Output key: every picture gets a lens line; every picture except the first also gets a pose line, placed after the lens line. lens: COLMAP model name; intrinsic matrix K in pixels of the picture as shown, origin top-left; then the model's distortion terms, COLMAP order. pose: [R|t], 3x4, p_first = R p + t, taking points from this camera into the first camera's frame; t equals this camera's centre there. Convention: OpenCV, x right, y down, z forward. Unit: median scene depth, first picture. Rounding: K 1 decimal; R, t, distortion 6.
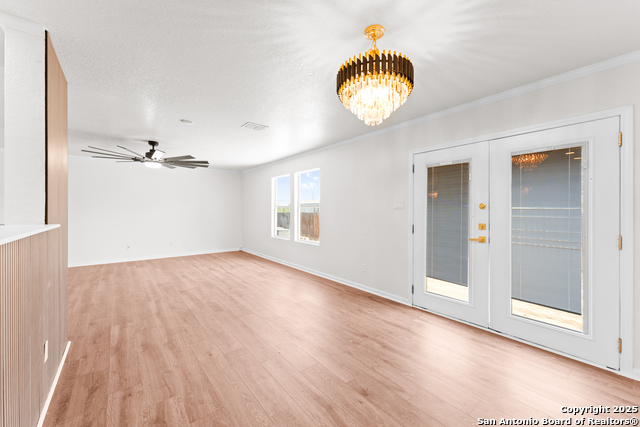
lens RADIAL K [[258.5, 0, 321.3], [0, 258.5, 208.8], [0, 0, 1]] dist [0.000766, 0.000024]
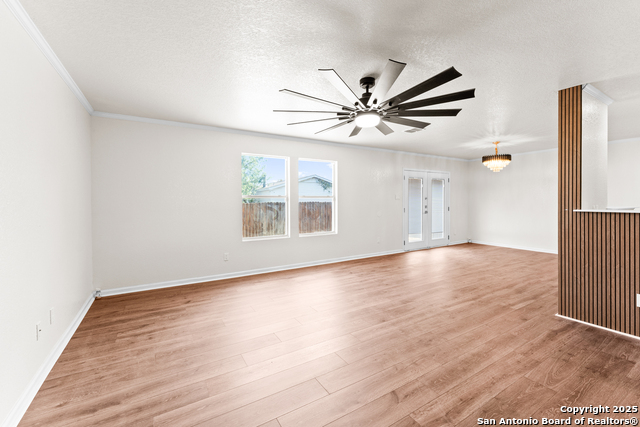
lens RADIAL K [[272.5, 0, 319.5], [0, 272.5, 199.7], [0, 0, 1]] dist [0.000335, 0.000066]
pose [[0.120907, 0.000072, 0.992664, -1.754404], [0.003585, 0.999993, -0.000509, 0.000361], [-0.992657, 0.003620, 0.120906, 1.445183]]
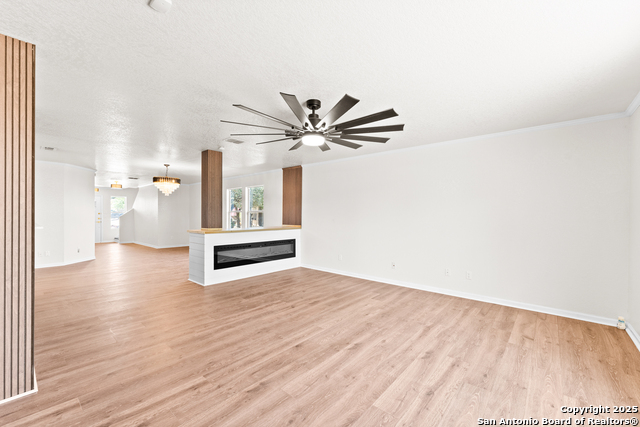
lens RADIAL K [[265.7, 0, 320.0], [0, 265.7, 213.5], [0, 0, 1]] dist [0.000867, 0.000133]
pose [[0.186040, -0.005753, -0.982525, -0.051215], [-0.005426, 0.999962, -0.006882, 0.005820], [0.982527, 0.006612, 0.186001, 1.262727]]
